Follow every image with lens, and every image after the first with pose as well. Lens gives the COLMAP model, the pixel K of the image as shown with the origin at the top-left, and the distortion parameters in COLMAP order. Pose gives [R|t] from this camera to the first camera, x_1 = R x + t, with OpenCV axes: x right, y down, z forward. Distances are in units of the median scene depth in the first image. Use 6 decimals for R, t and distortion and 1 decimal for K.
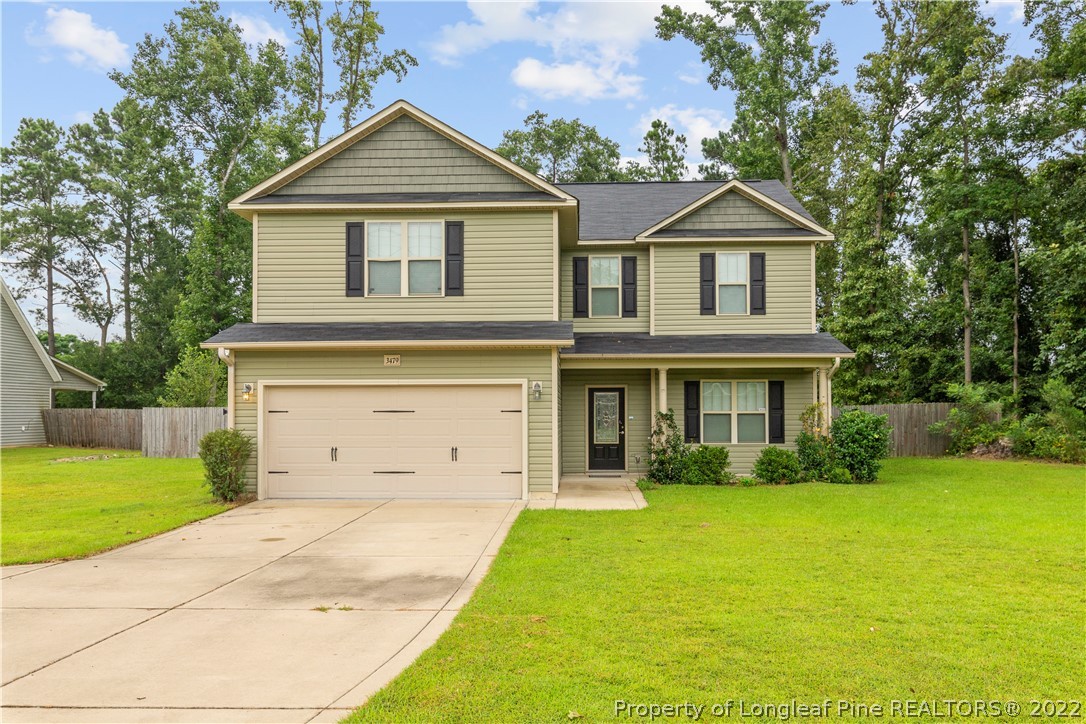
lens RADIAL K [[807.2, 0, 548.4], [0, 807.2, 389.0], [0, 0, 1]] dist [0.002097, -0.004927]
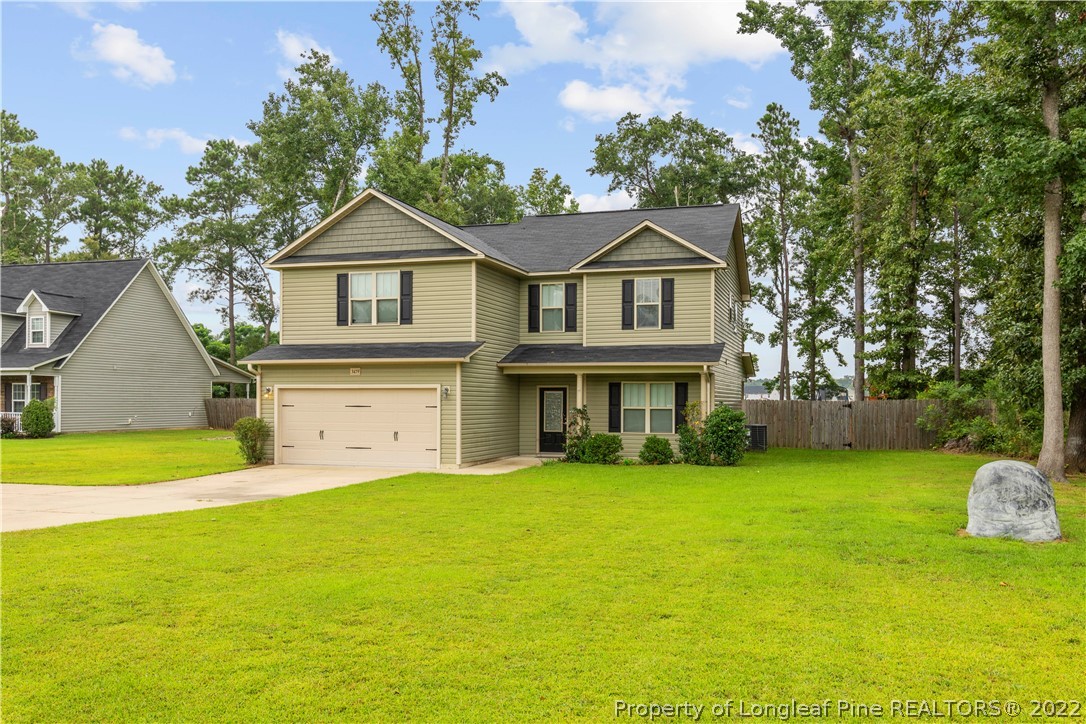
lens RADIAL K [[914.4, 0, 540.0], [0, 914.4, 389.0], [0, 0, 1]] dist [-0.000070, 0.001339]
pose [[0.964936, 0.003206, -0.262464, 0.436864], [0.001417, 0.999847, 0.017425, -0.024785], [0.262480, -0.017186, 0.964784, -0.396758]]
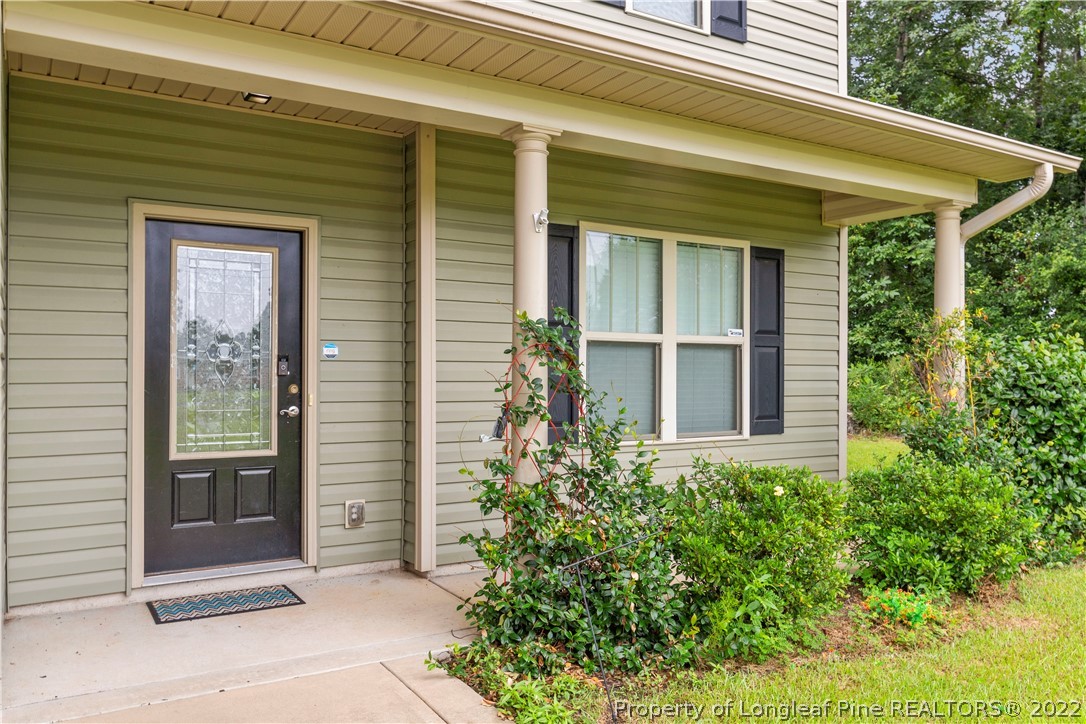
lens RADIAL K [[834.4, 0, 543.0], [0, 834.4, 362.0], [0, 0, 1]] dist [0.001971, 0.000468]
pose [[0.837789, 0.011865, 0.545866, 0.015115], [-0.022251, 0.999675, 0.012421, 0.034789], [-0.545541, -0.022552, 0.837781, 0.753720]]
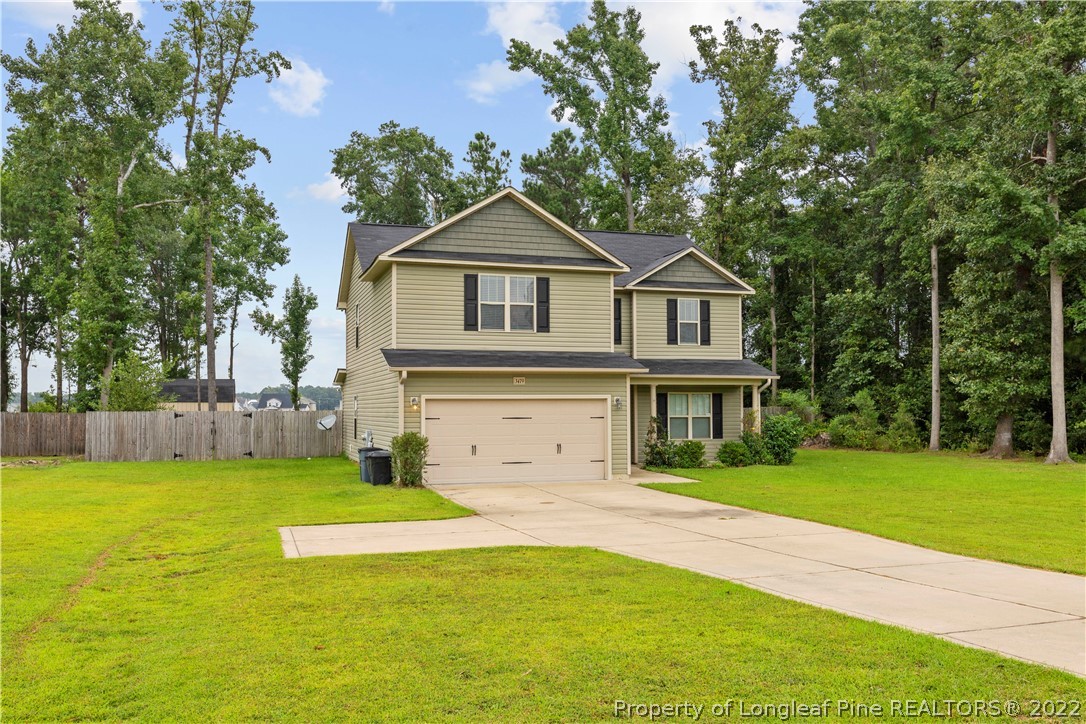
lens RADIAL K [[905.3, 0, 543.0], [0, 905.3, 362.0], [0, 0, 1]] dist [0.022810, 0.003851]
pose [[0.939296, 0.016706, 0.342702, -0.527849], [-0.009356, 0.999690, -0.023090, -0.025178], [-0.342981, 0.018482, 0.939161, -0.355107]]
